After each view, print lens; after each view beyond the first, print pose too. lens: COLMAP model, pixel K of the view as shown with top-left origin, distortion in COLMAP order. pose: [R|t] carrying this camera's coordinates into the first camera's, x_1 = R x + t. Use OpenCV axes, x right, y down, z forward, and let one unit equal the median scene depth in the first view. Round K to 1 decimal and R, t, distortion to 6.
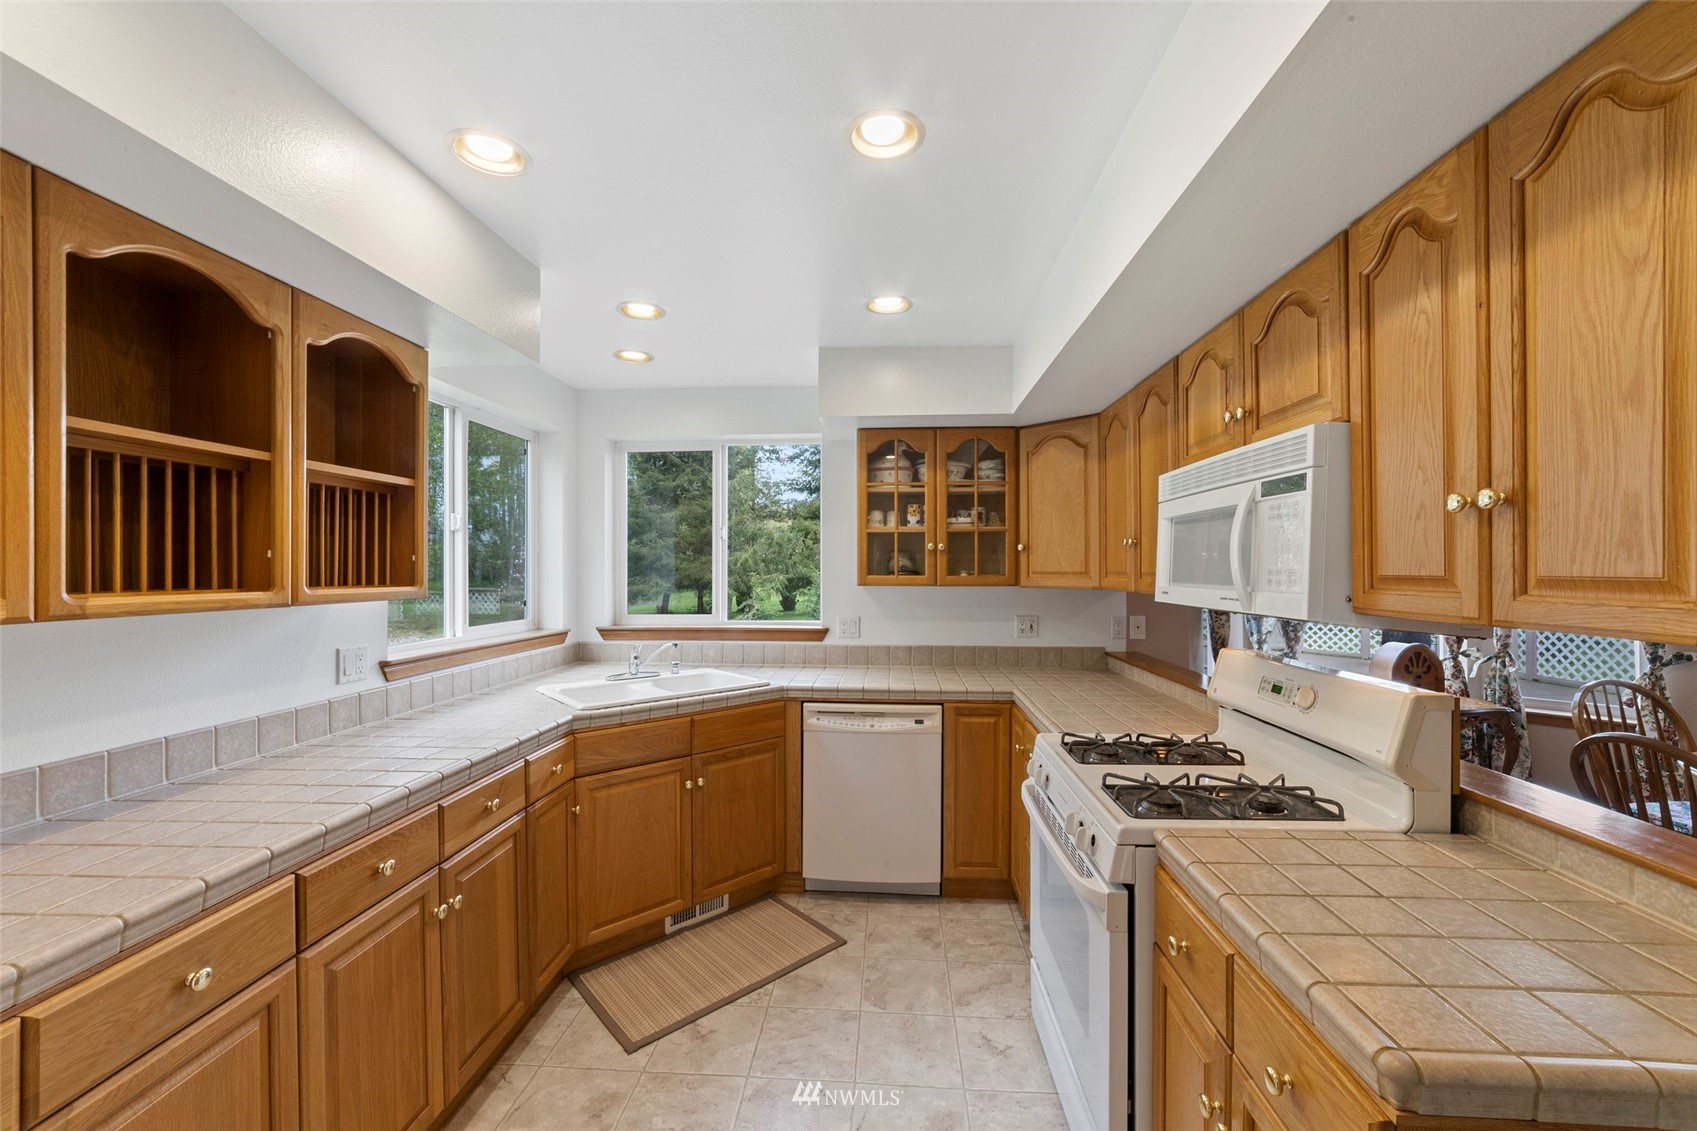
lens RADIAL K [[665.7, 0, 859.5], [0, 665.7, 570.2], [0, 0, 1]] dist [-0.018386, 0.007195]
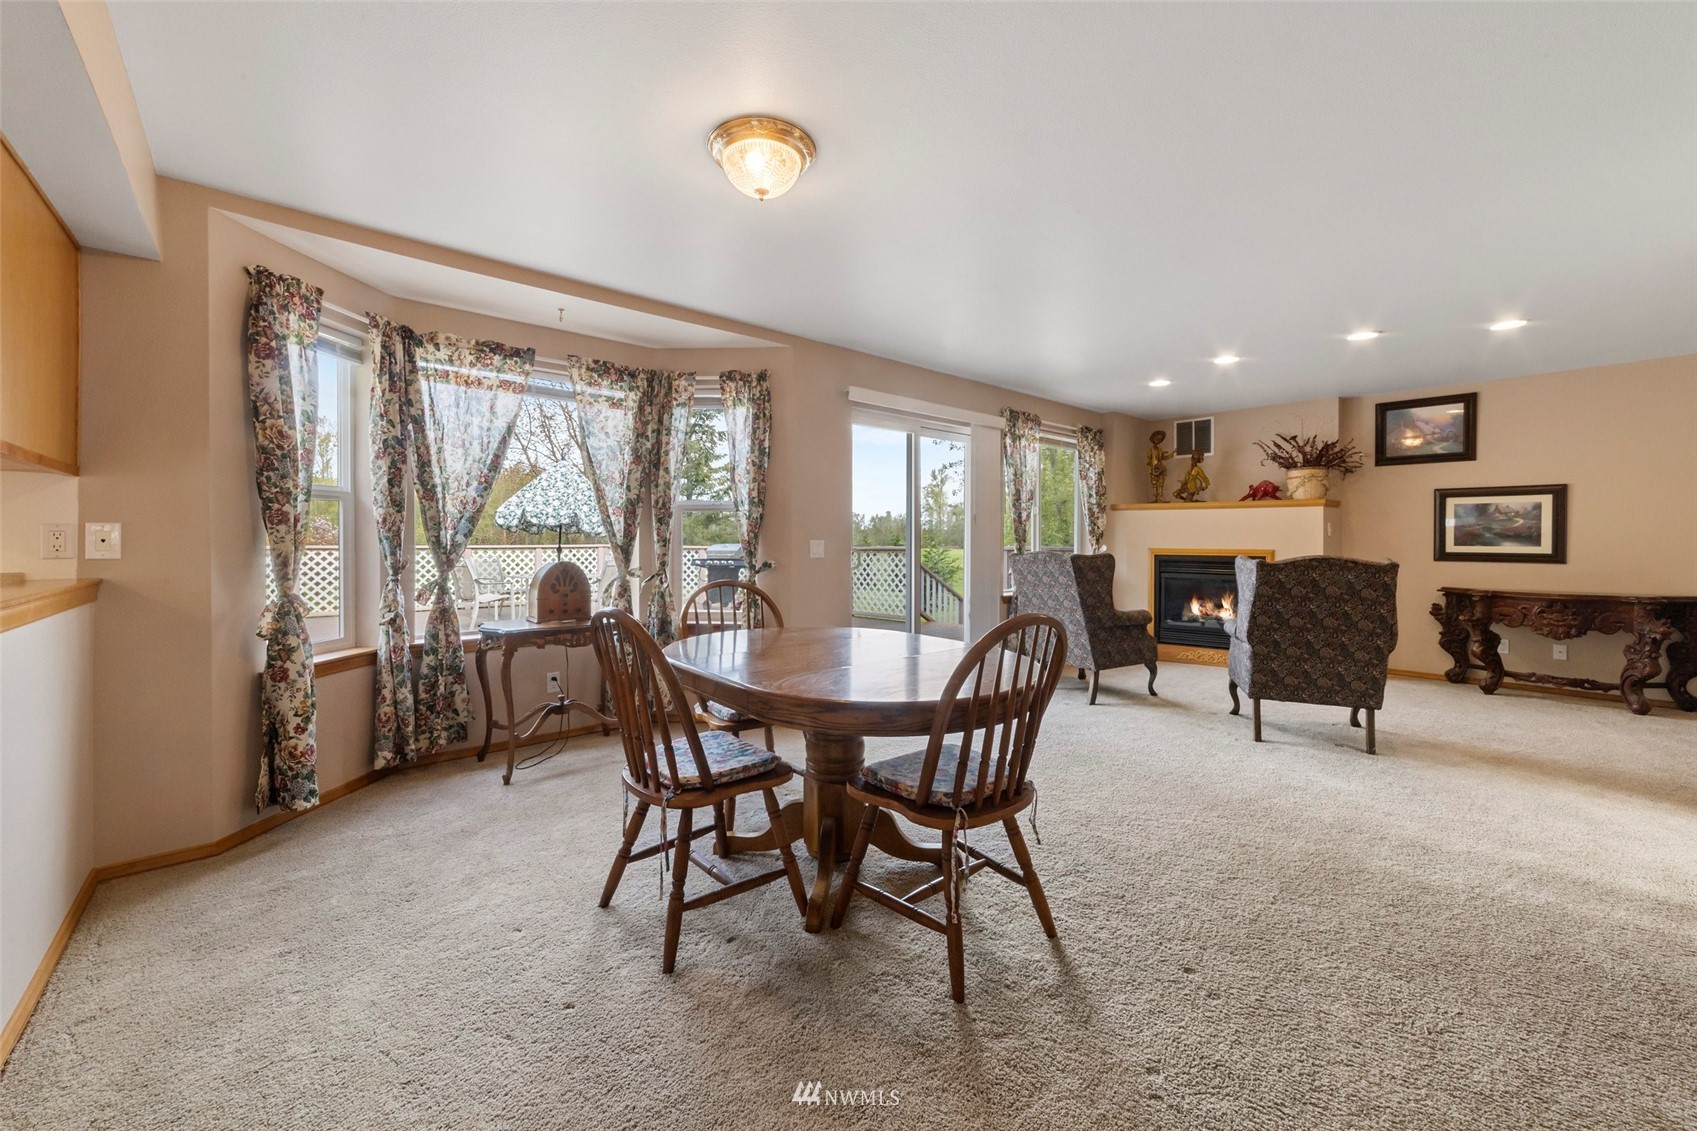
lens RADIAL K [[664.4, 0, 856.5], [0, 664.4, 539.6], [0, 0, 1]] dist [-0.019584, 0.006164]
pose [[0.699488, 0.002469, 0.714640, 0.579534], [-0.003223, 0.999995, -0.000300, 0.100723], [-0.714637, -0.002093, 0.699492, 0.028158]]
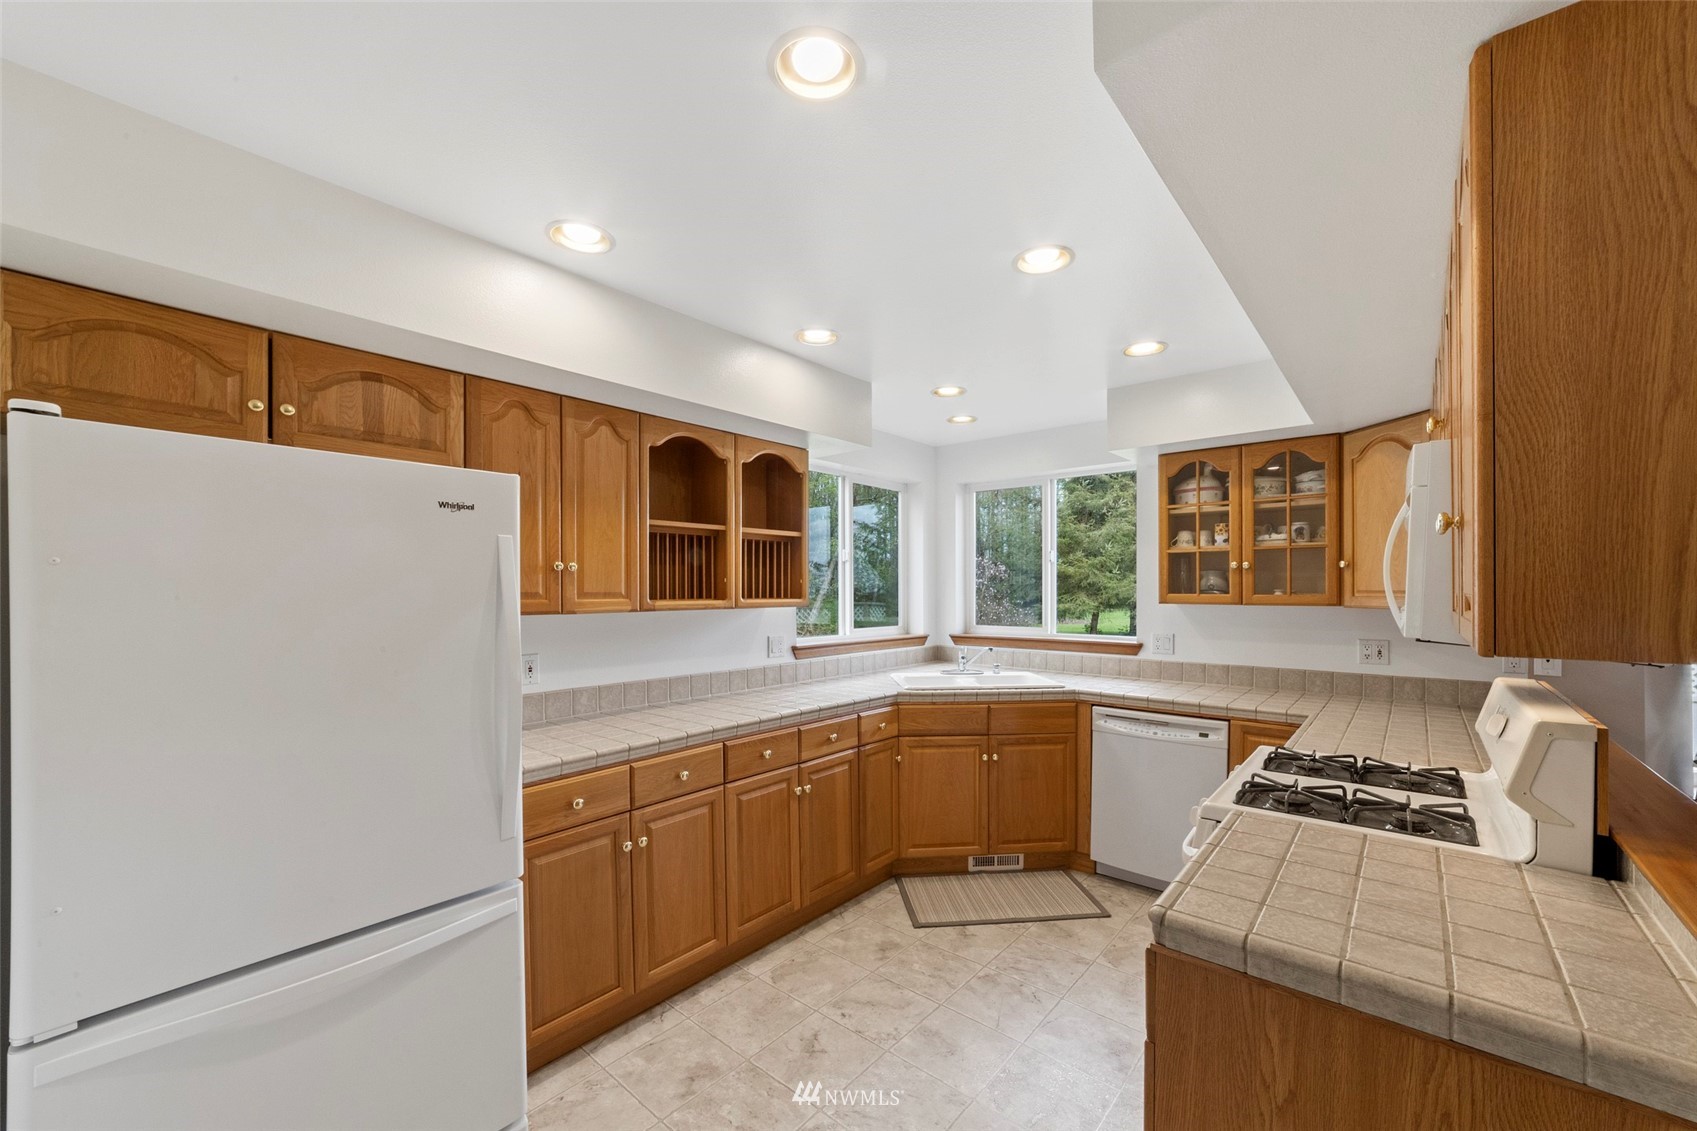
lens RADIAL K [[662.0, 0, 853.1], [0, 662.0, 592.1], [0, 0, 1]] dist [-0.021351, 0.007070]
pose [[0.799888, 0.002537, -0.600145, 0.271506], [0.000361, 0.999989, 0.004709, 0.000270], [0.600150, -0.003984, 0.799878, -0.147359]]
